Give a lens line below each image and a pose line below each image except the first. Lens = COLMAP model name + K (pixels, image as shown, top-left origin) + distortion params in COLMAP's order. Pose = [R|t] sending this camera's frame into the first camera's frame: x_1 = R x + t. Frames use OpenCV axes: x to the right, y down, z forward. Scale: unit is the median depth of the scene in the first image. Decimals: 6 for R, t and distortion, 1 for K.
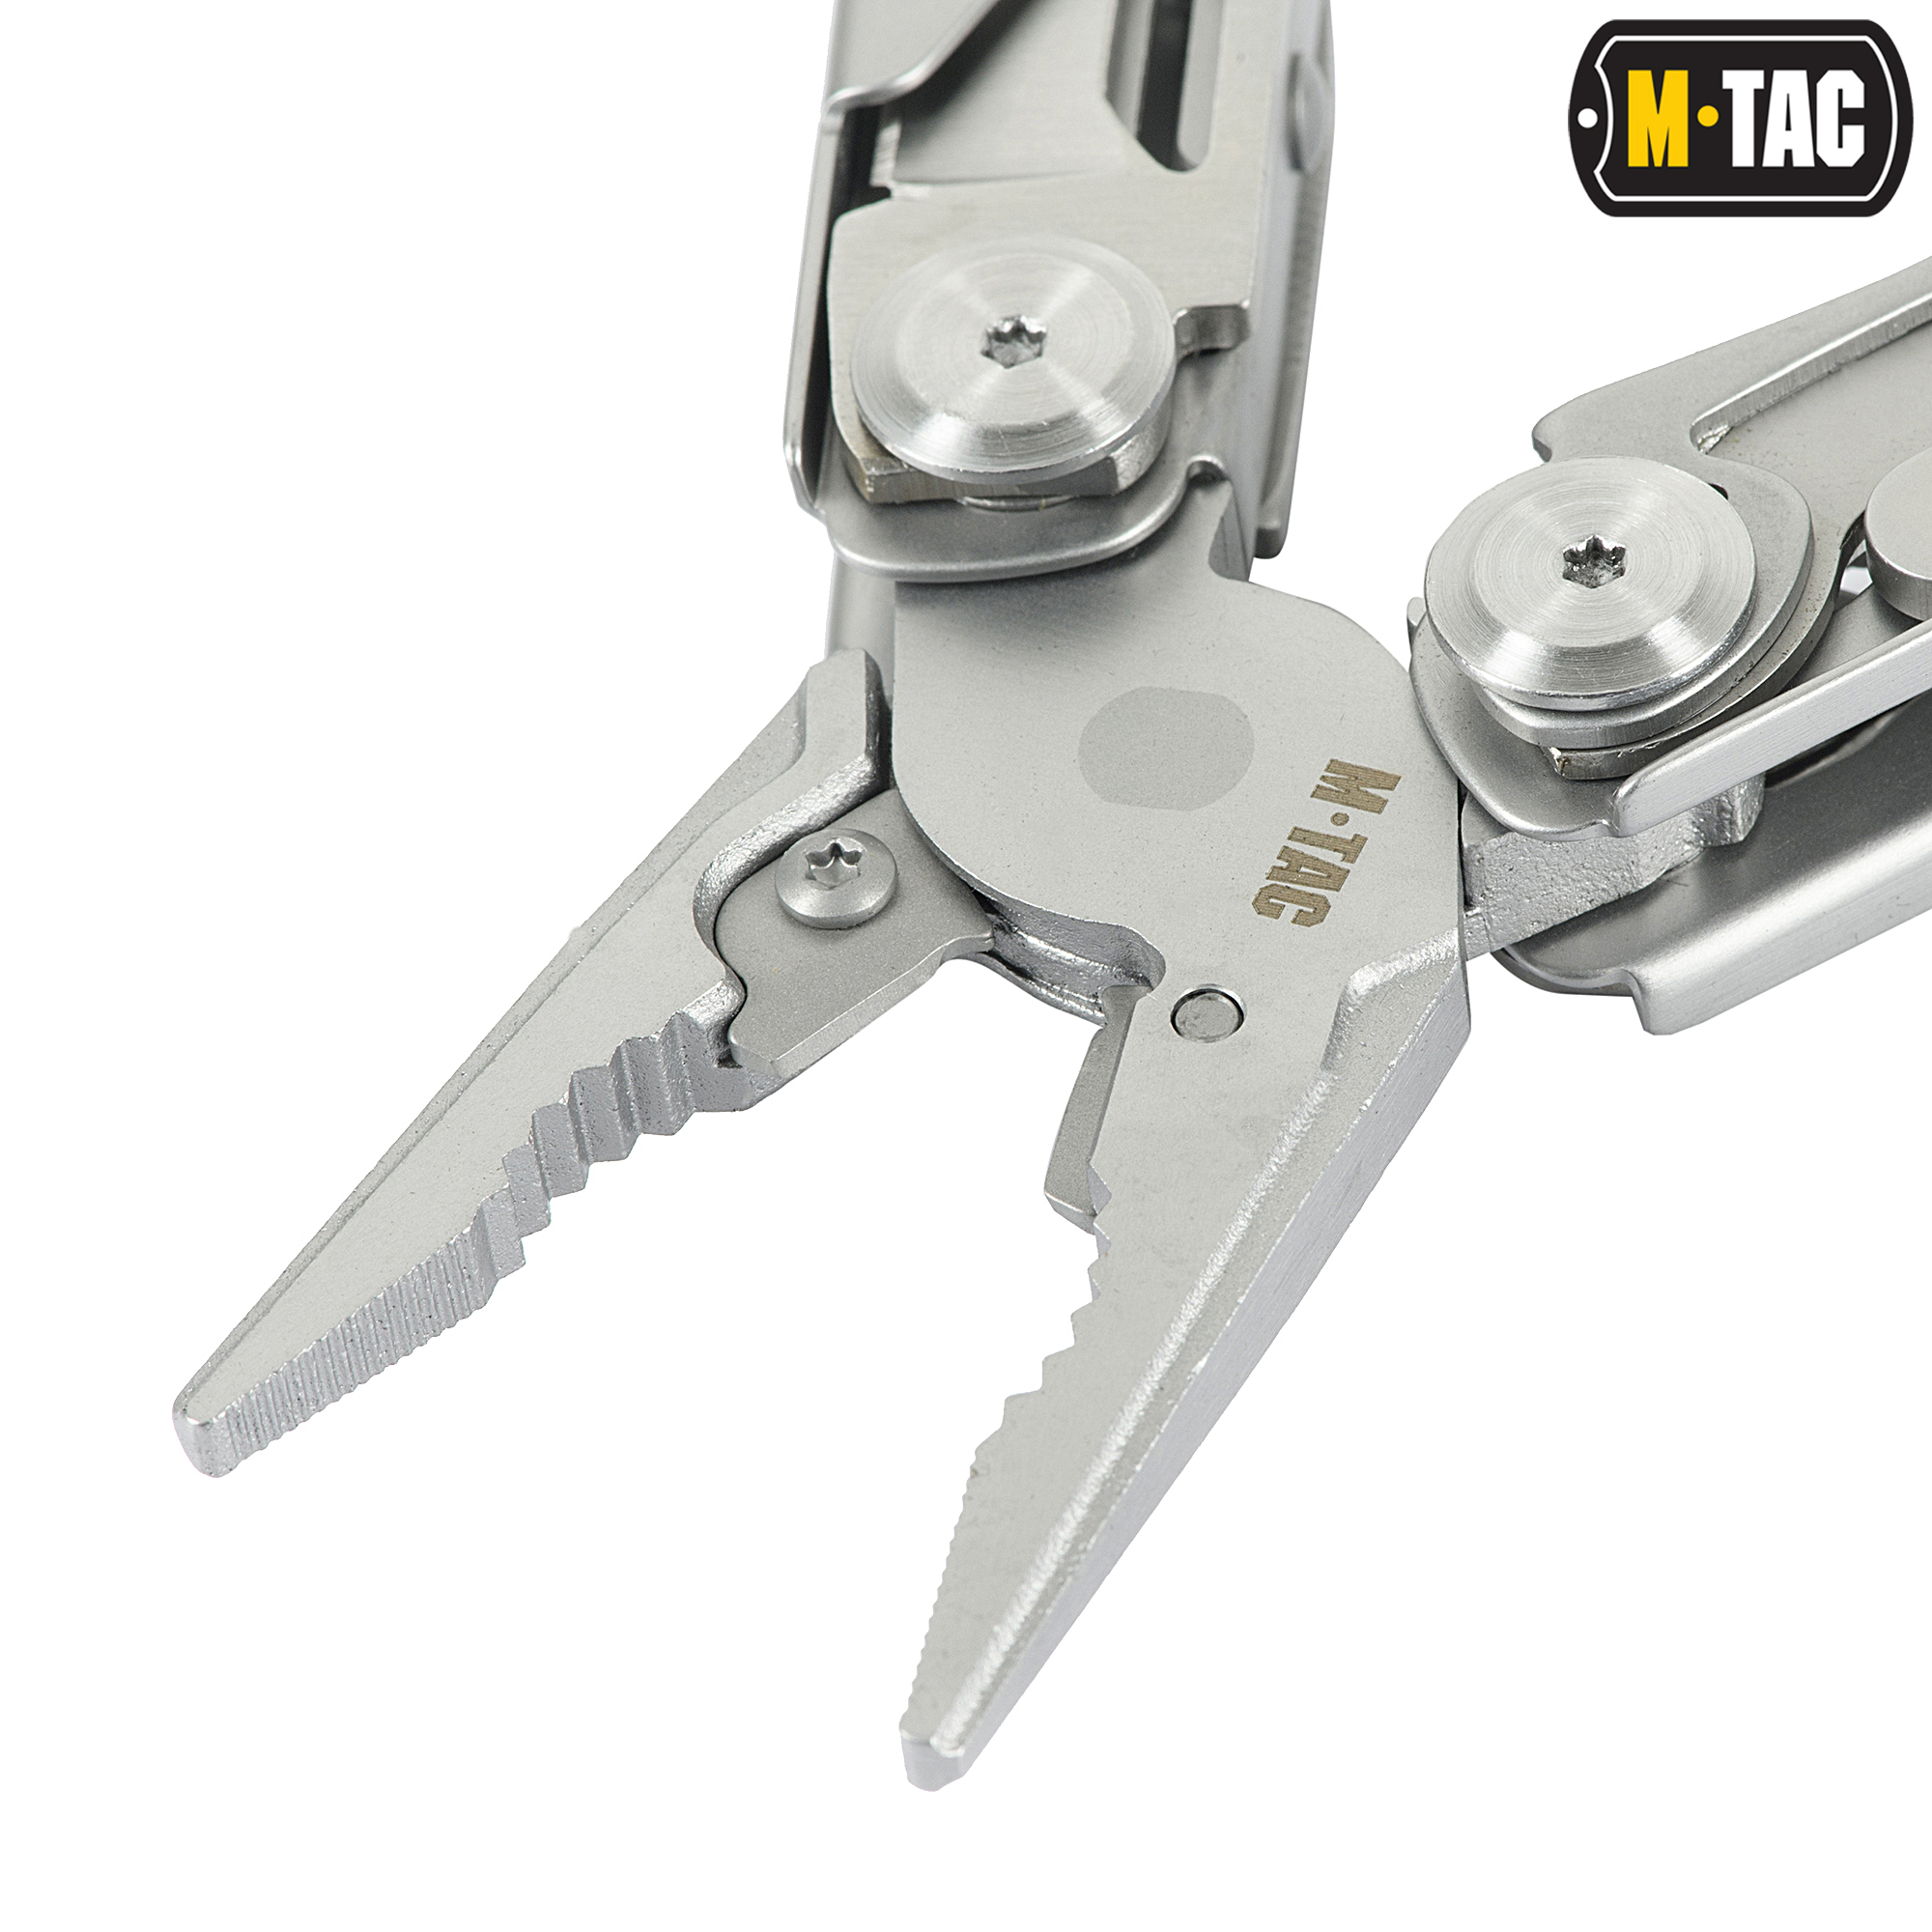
lens RADIAL K [[13486.0, 0, 966.0], [0, 13486.0, 966.0], [0, 0, 1]] dist [-0.215269, -34.136095]
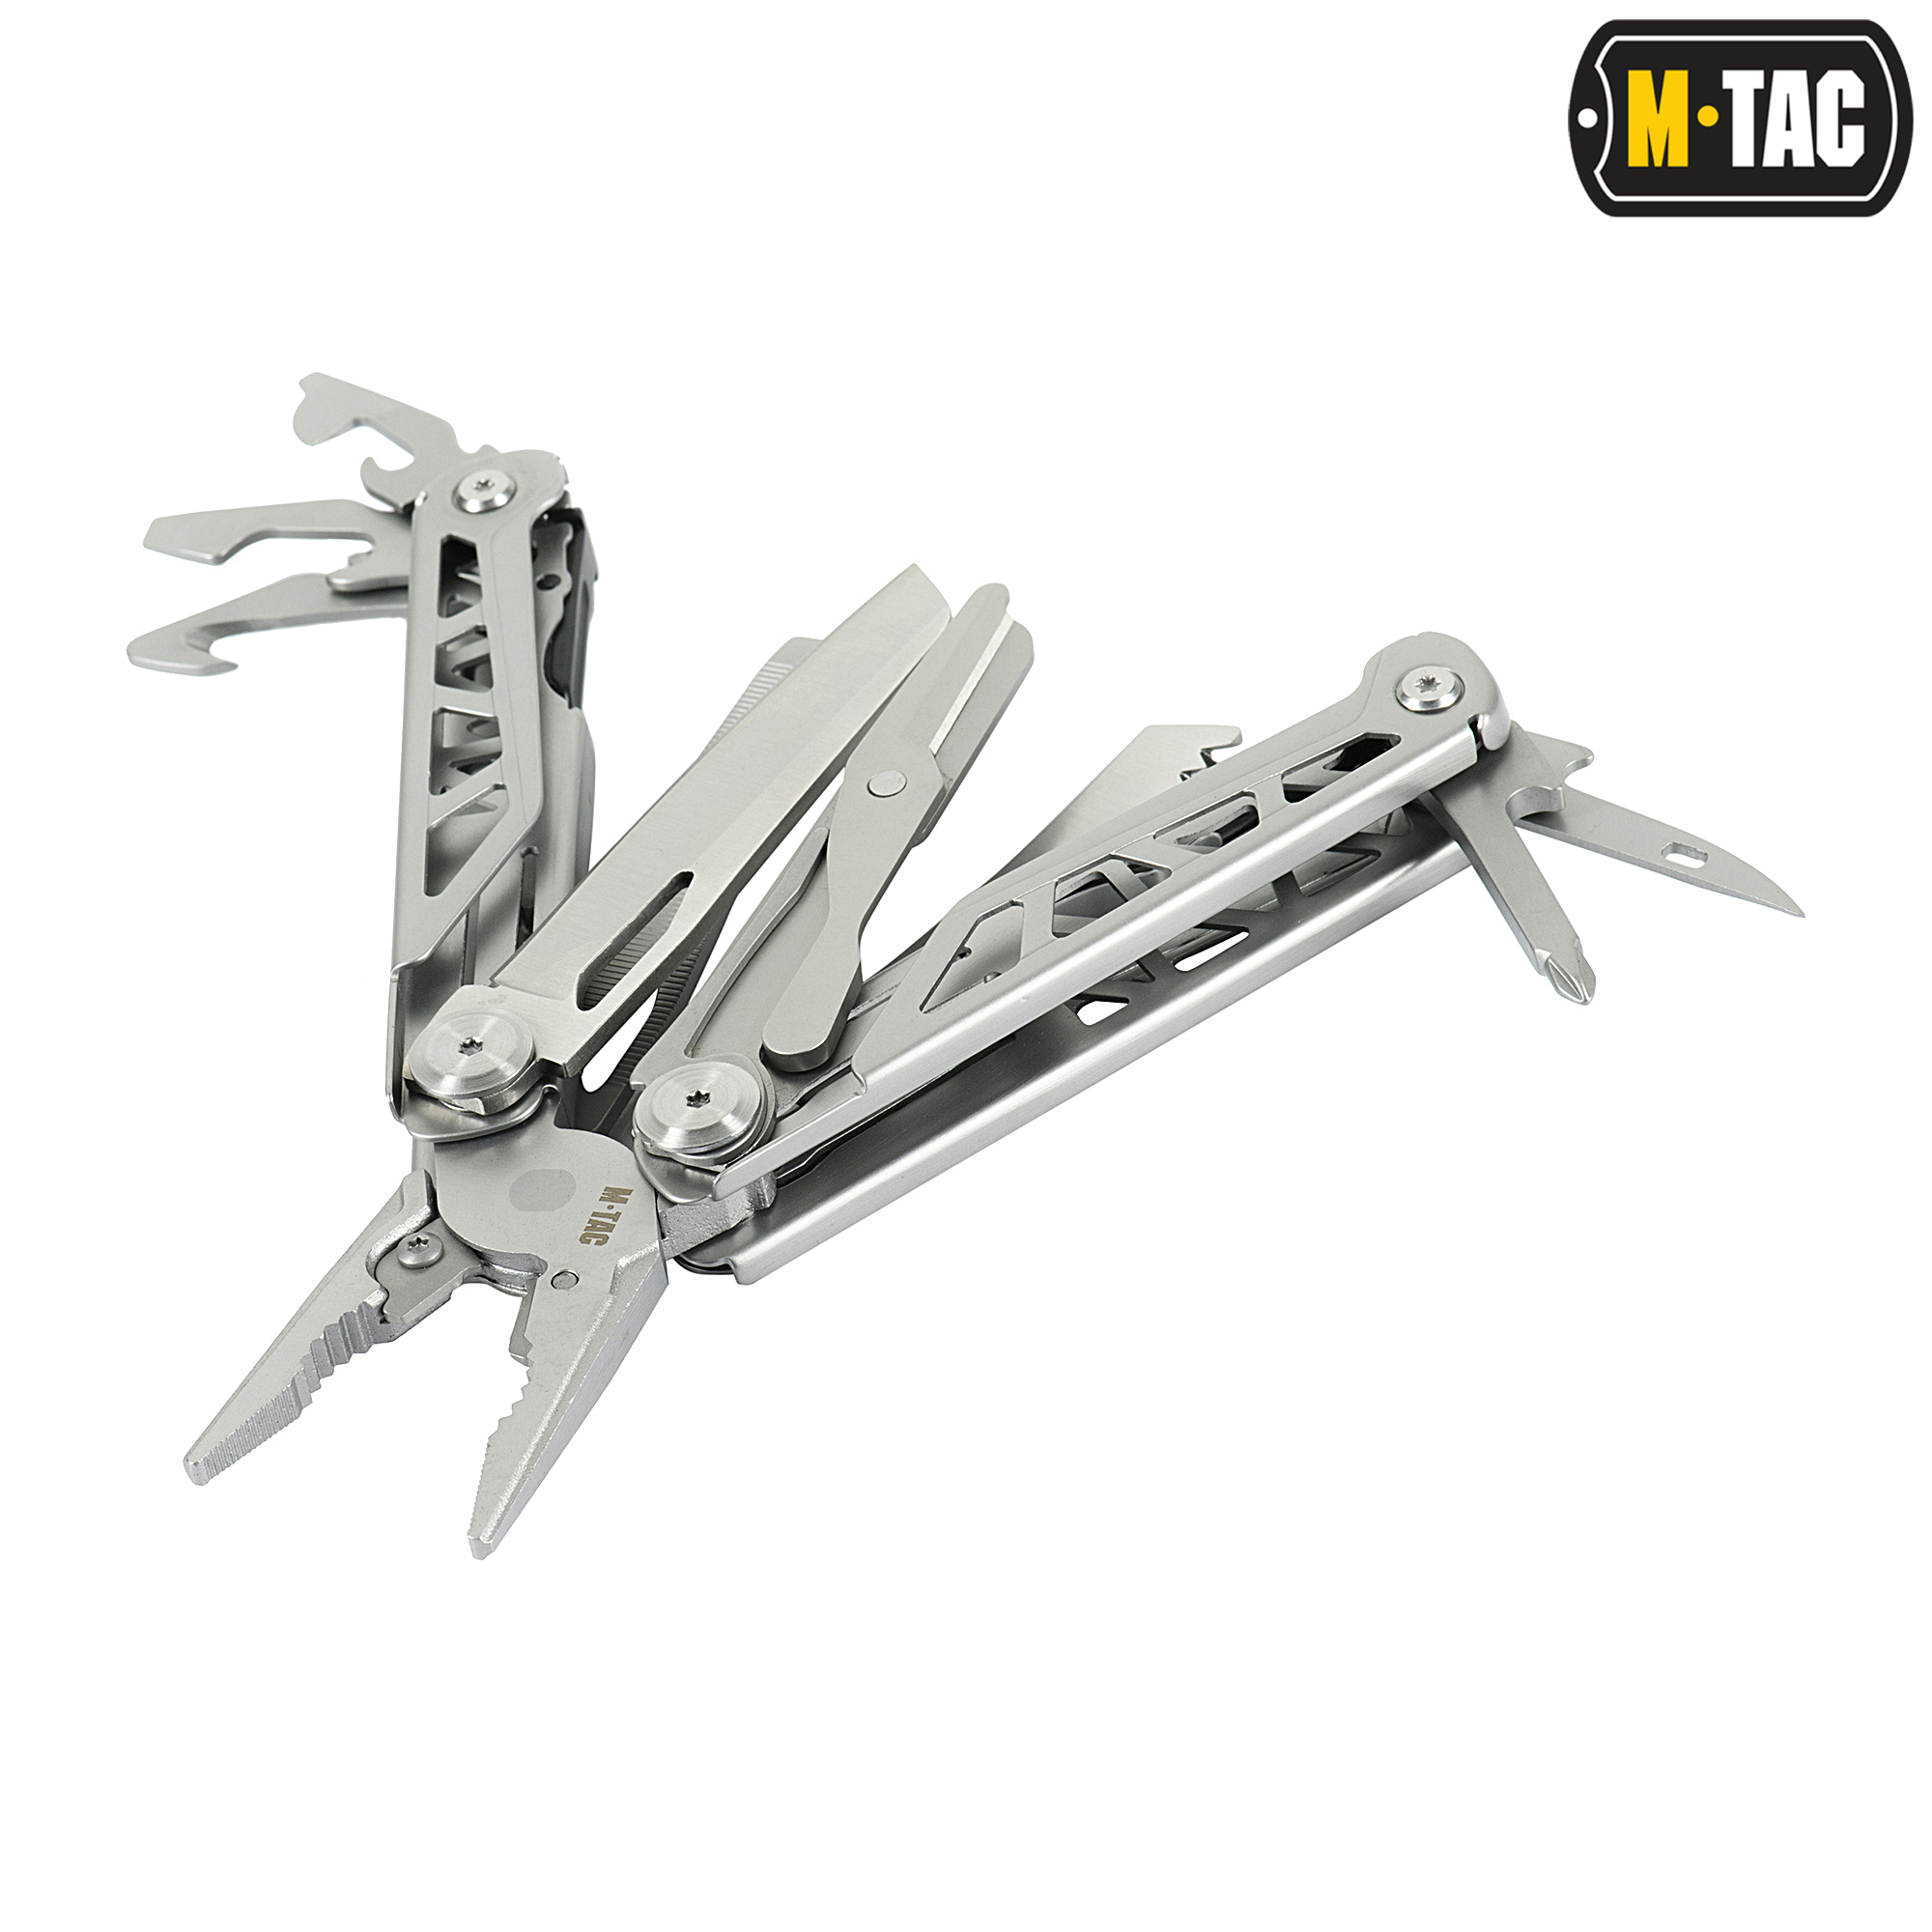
lens RADIAL K [[13486.0, 0, 966.0], [0, 13486.0, 966.0], [0, 0, 1]] dist [-0.215269, -34.136095]
pose [[0.995421, -0.092353, 0.024658, 0.036045], [0.095056, 0.983559, -0.153545, 0.347358], [-0.010073, 0.155186, 0.987834, -1.566635]]
